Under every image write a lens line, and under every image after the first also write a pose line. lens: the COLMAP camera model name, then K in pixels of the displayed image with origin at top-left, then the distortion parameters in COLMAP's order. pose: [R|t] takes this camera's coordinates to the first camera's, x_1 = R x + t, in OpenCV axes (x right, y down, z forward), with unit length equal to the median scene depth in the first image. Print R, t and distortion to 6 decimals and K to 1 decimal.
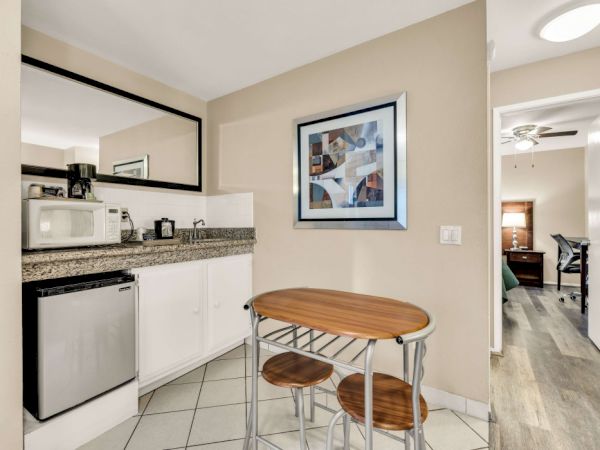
lens RADIAL K [[283.8, 0, 295.8], [0, 283.8, 221.8], [0, 0, 1]] dist [-0.005089, 0.000076]
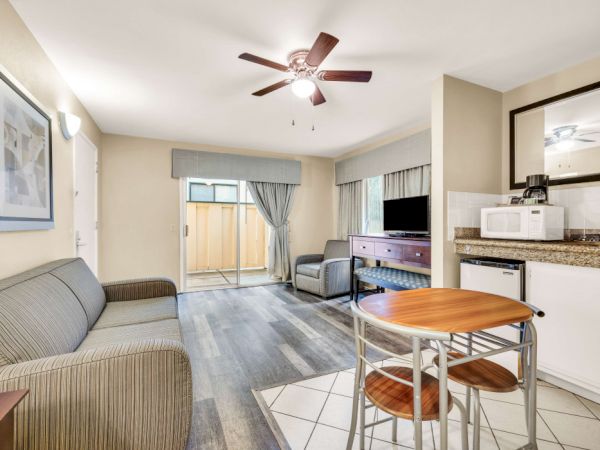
lens RADIAL K [[283.8, 0, 303.7], [0, 283.8, 222.9], [0, 0, 1]] dist [-0.005089, 0.000076]
pose [[-0.501432, 0.005711, -0.865178, 0.728202], [0.006890, 0.999973, 0.002608, -0.001833], [0.865169, -0.004653, -0.501458, 0.629585]]
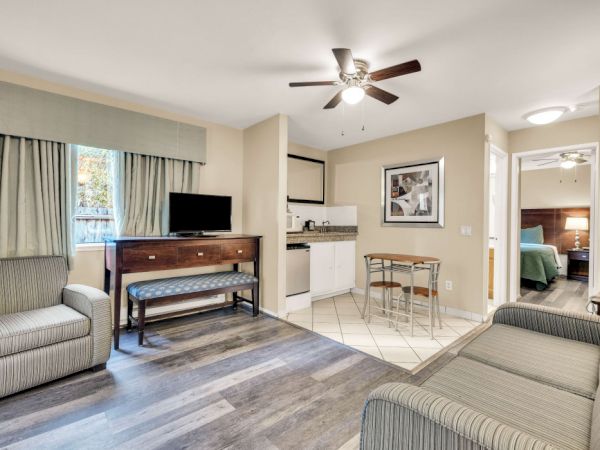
lens RADIAL K [[283.8, 0, 299.3], [0, 283.8, 222.9], [0, 0, 1]] dist [-0.005089, 0.000076]
pose [[0.967758, 0.014848, -0.251445, -0.063060], [-0.013465, 0.999883, 0.007220, -0.006156], [0.251523, -0.003601, 0.967845, -0.938683]]
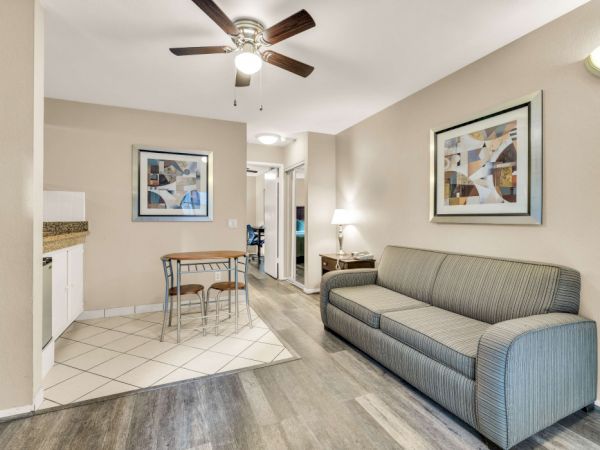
lens RADIAL K [[283.8, 0, 290.1], [0, 283.8, 215.9], [0, 0, 1]] dist [-0.005089, 0.000076]
pose [[0.566401, 0.010680, 0.824061, -0.782760], [-0.005493, 0.999943, -0.009185, 0.003669], [-0.824112, 0.000676, 0.566427, -0.473949]]
